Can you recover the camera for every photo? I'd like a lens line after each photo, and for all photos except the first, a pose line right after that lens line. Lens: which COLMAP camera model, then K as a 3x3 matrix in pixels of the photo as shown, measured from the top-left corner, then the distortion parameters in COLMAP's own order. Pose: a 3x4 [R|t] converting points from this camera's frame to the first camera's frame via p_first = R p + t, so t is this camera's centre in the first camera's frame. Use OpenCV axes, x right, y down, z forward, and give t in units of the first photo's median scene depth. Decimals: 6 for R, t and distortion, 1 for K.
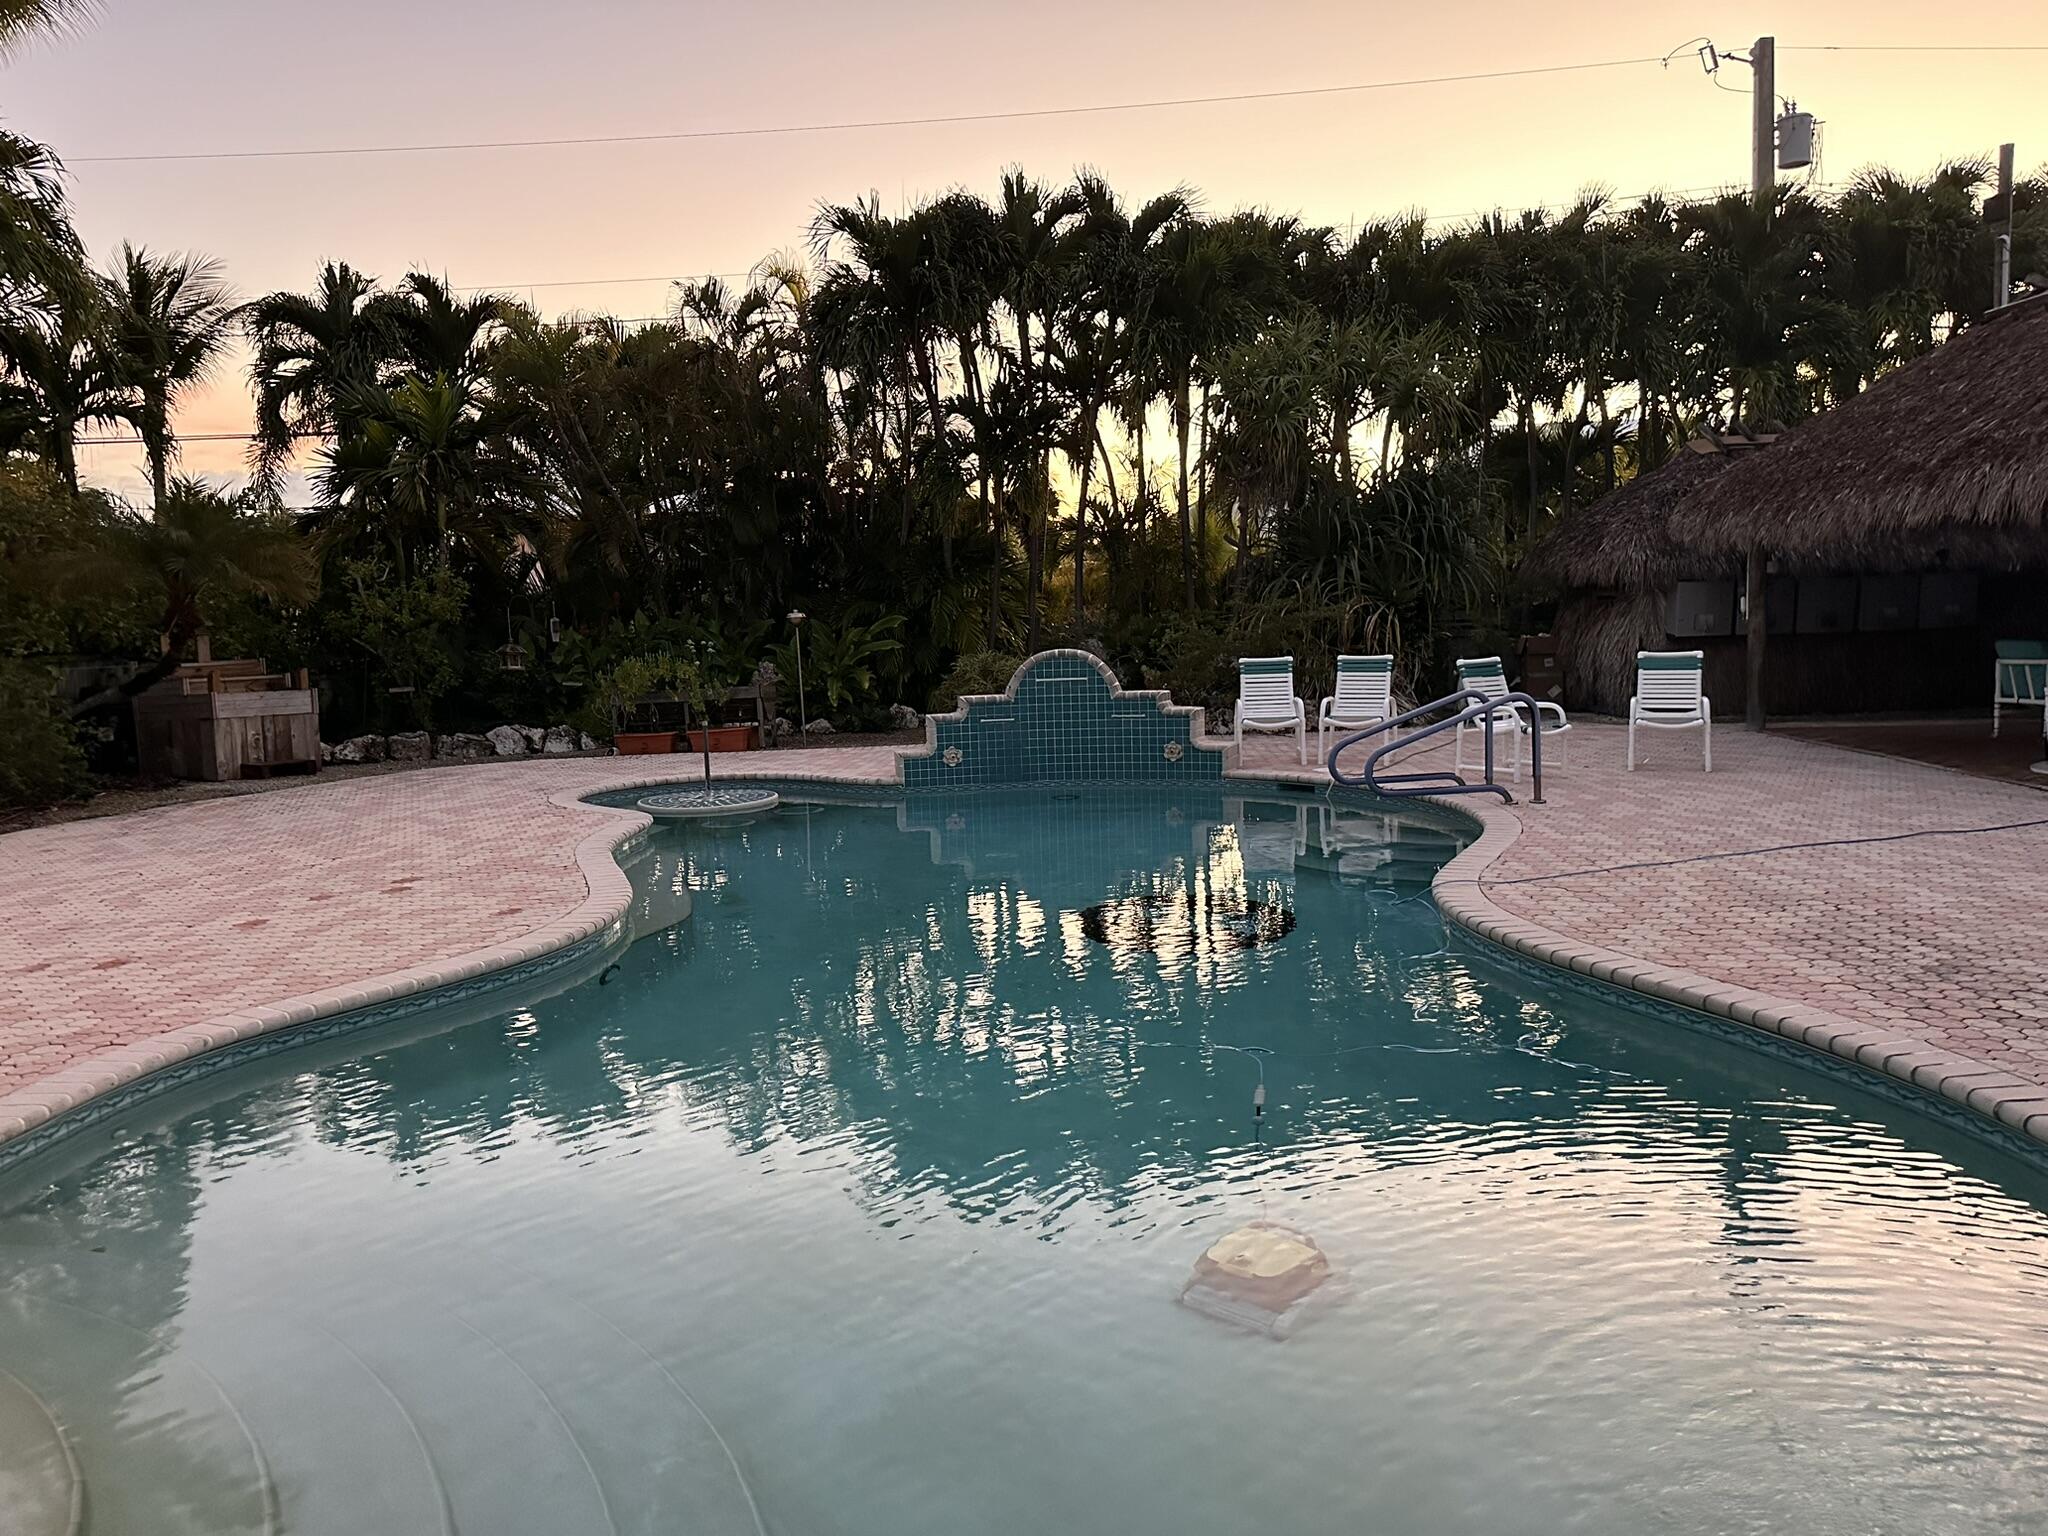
lens RADIAL K [[1434.2, 0, 1016.4], [0, 1434.2, 769.1], [0, 0, 1]] dist [0.048445, -0.059731]
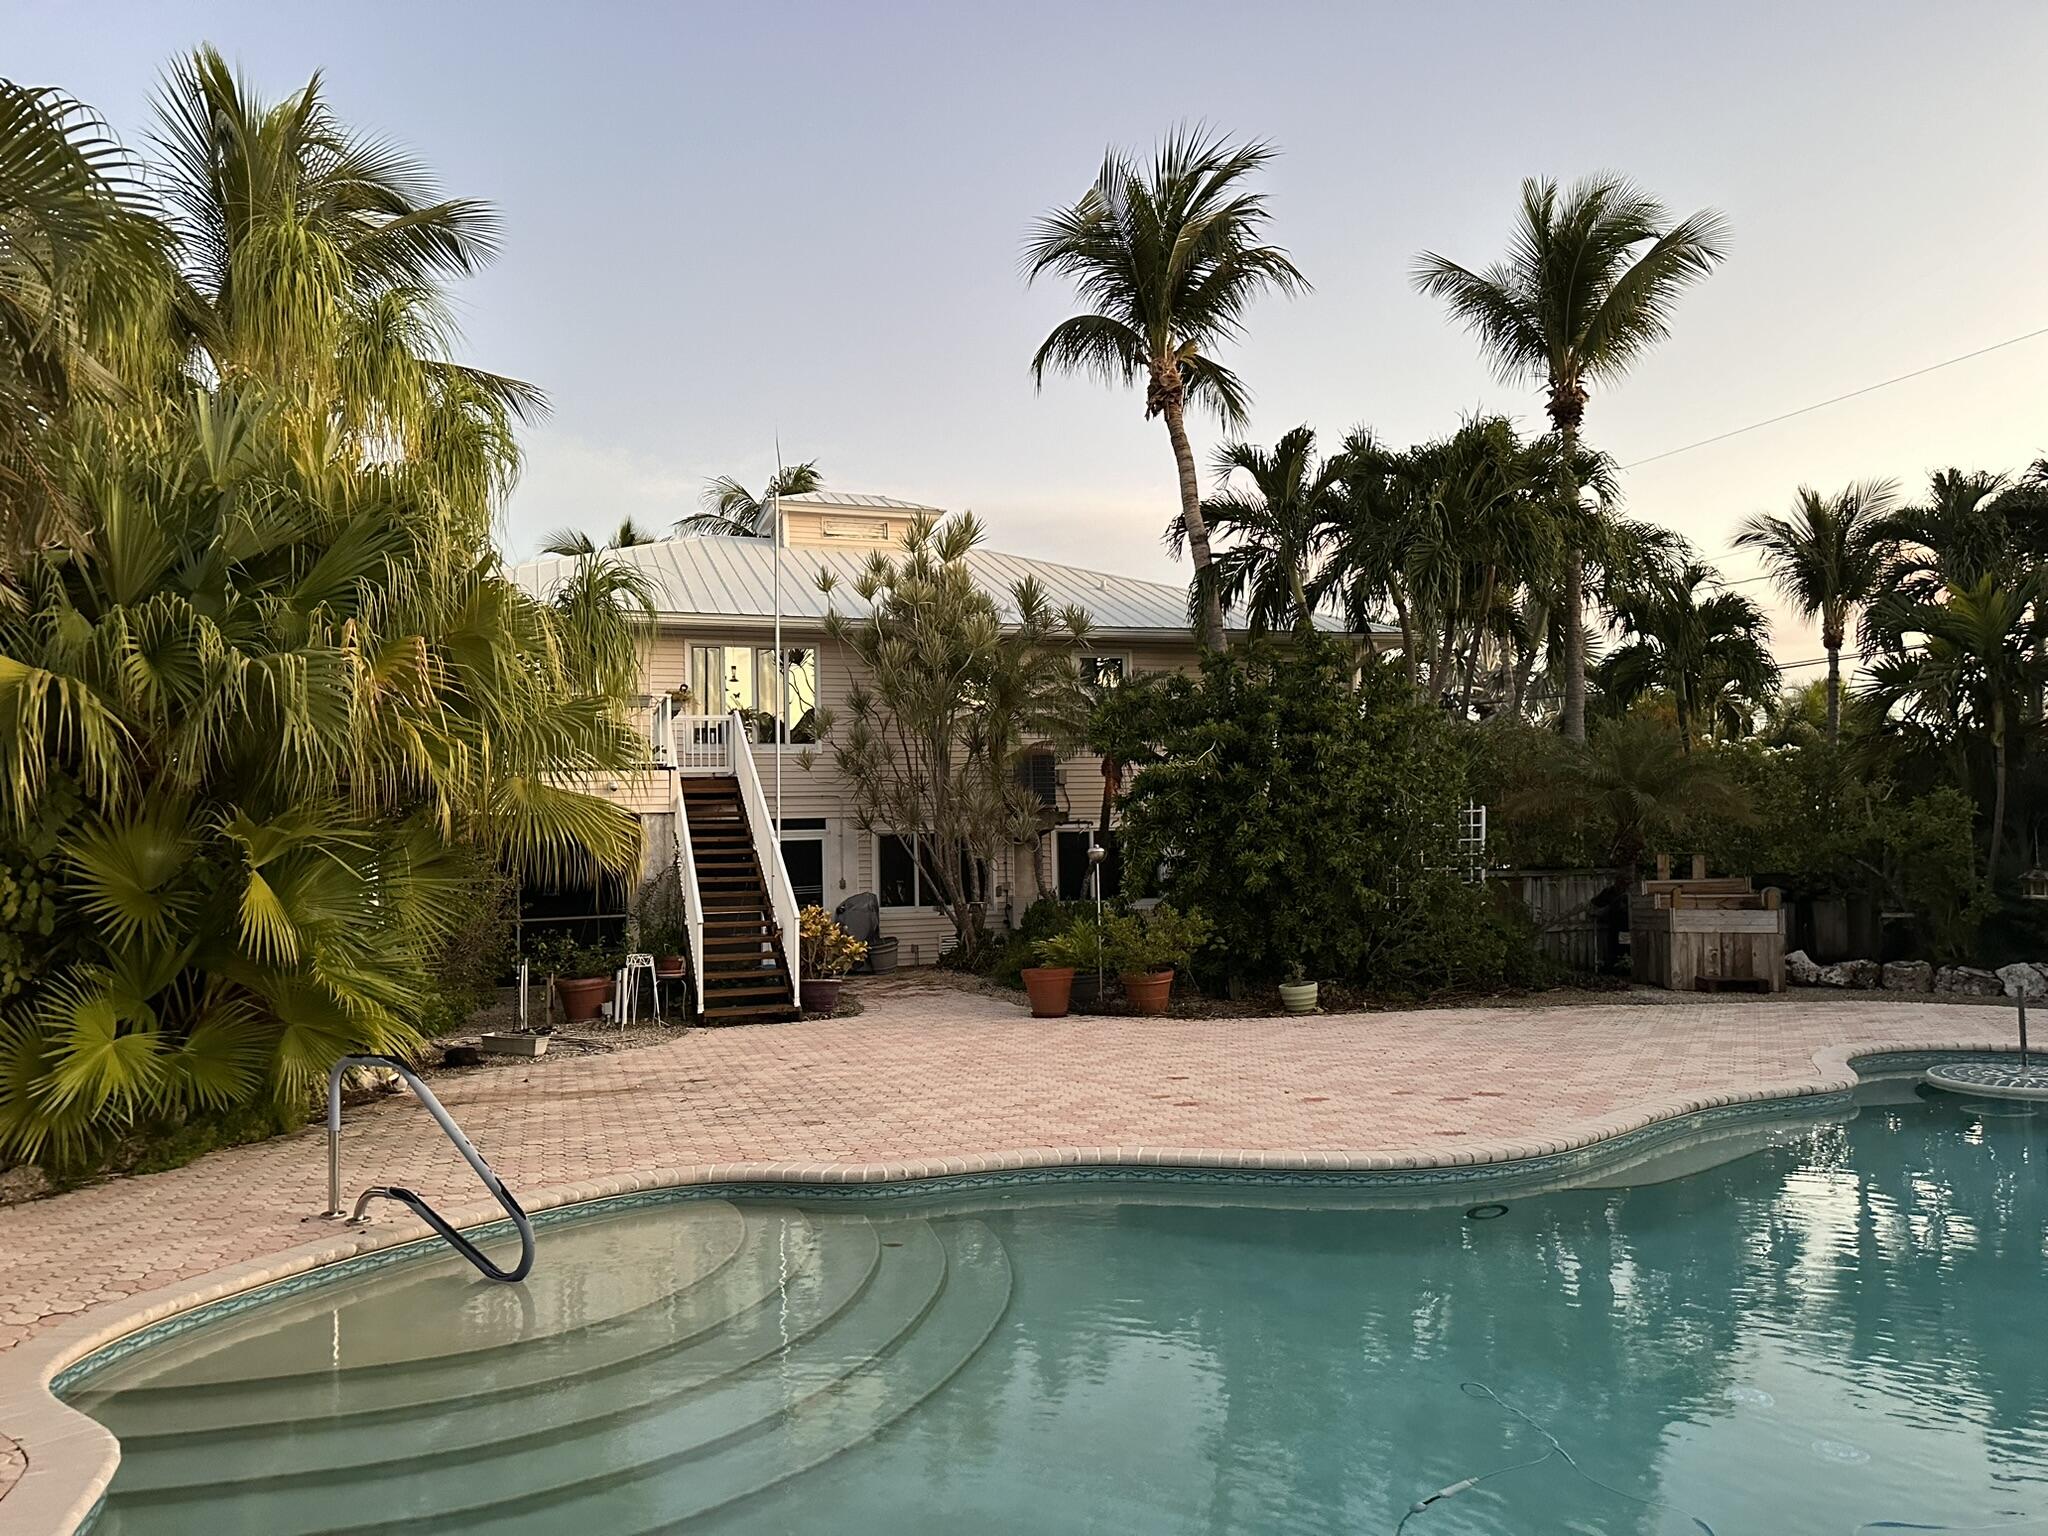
lens RADIAL K [[1434.2, 0, 1016.4], [0, 1434.2, 769.1], [0, 0, 1]] dist [0.048445, -0.059731]
pose [[0.376288, -0.031605, -0.925964, 0.268932], [-0.091878, 0.993219, -0.071237, -0.033004], [0.921936, 0.111881, 0.370832, 0.118672]]
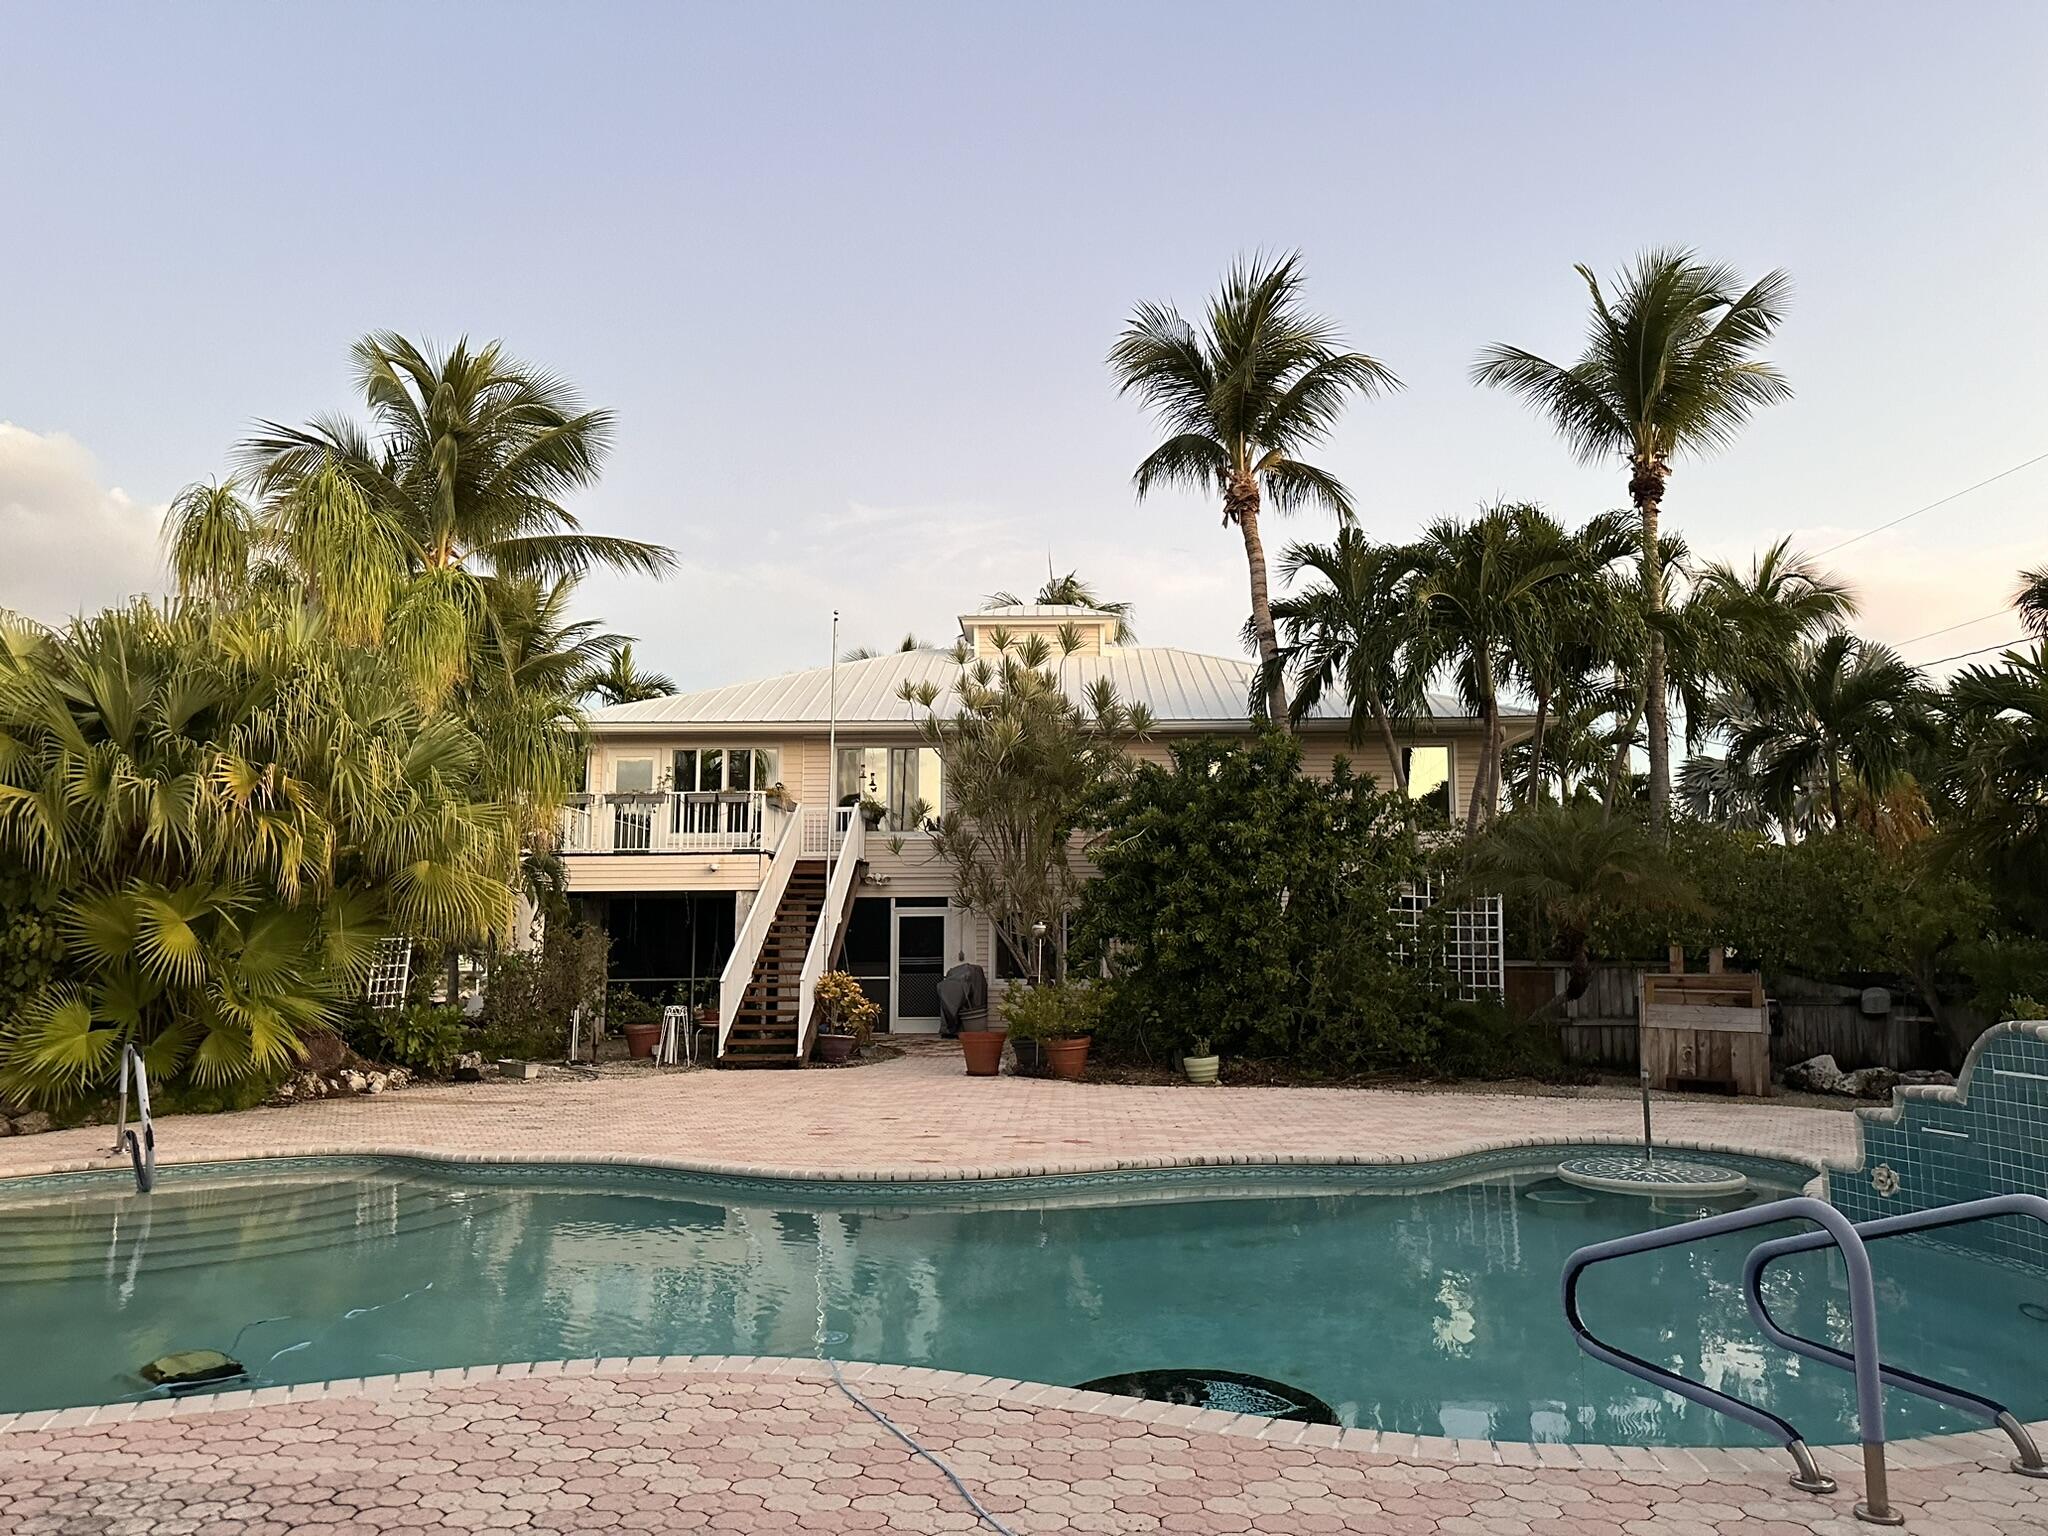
lens RADIAL K [[1434.2, 0, 1016.4], [0, 1434.2, 769.1], [0, 0, 1]] dist [0.048445, -0.059731]
pose [[0.044829, -0.088382, -0.995077, 0.478935], [-0.113850, 0.989137, -0.092984, -0.069033], [0.992486, 0.117458, 0.034280, 0.473572]]
